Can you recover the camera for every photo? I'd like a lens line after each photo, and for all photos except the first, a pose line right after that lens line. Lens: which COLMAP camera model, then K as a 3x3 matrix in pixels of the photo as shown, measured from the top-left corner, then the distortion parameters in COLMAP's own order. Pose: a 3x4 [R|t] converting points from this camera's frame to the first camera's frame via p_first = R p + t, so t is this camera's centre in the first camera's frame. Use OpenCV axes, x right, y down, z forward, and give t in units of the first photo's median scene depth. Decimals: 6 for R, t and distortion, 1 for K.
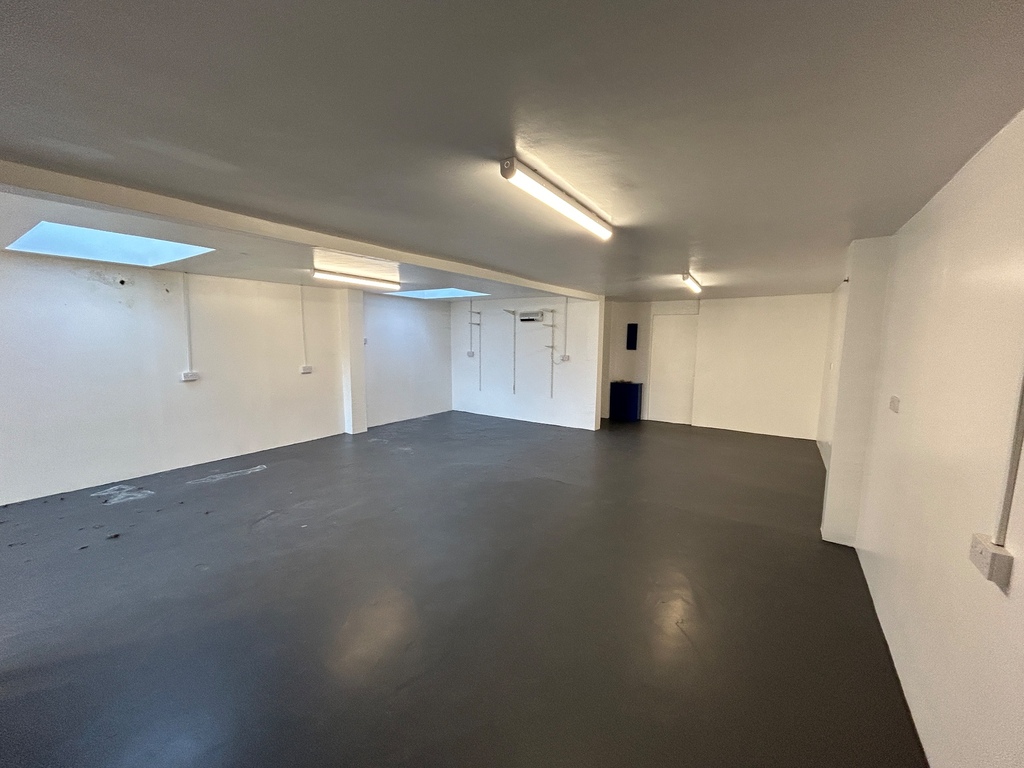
lens RADIAL K [[404.0, 0, 512.0], [0, 404.0, 384.0], [0, 0, 1]] dist [-0.001120, -0.000025]
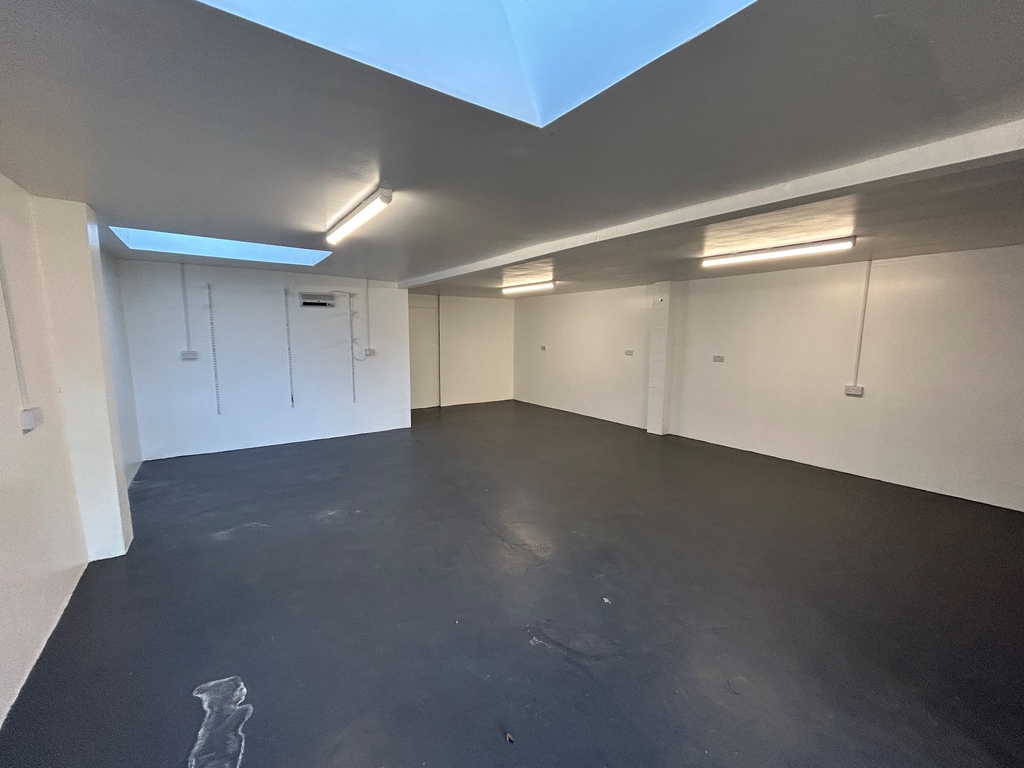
lens RADIAL K [[404.0, 0, 512.0], [0, 404.0, 384.0], [0, 0, 1]] dist [-0.001120, -0.000025]
pose [[0.363859, -0.121617, 0.923481, -0.634356], [0.094107, 0.991166, 0.093452, -0.056452], [-0.926688, 0.052903, 0.372089, 0.465973]]
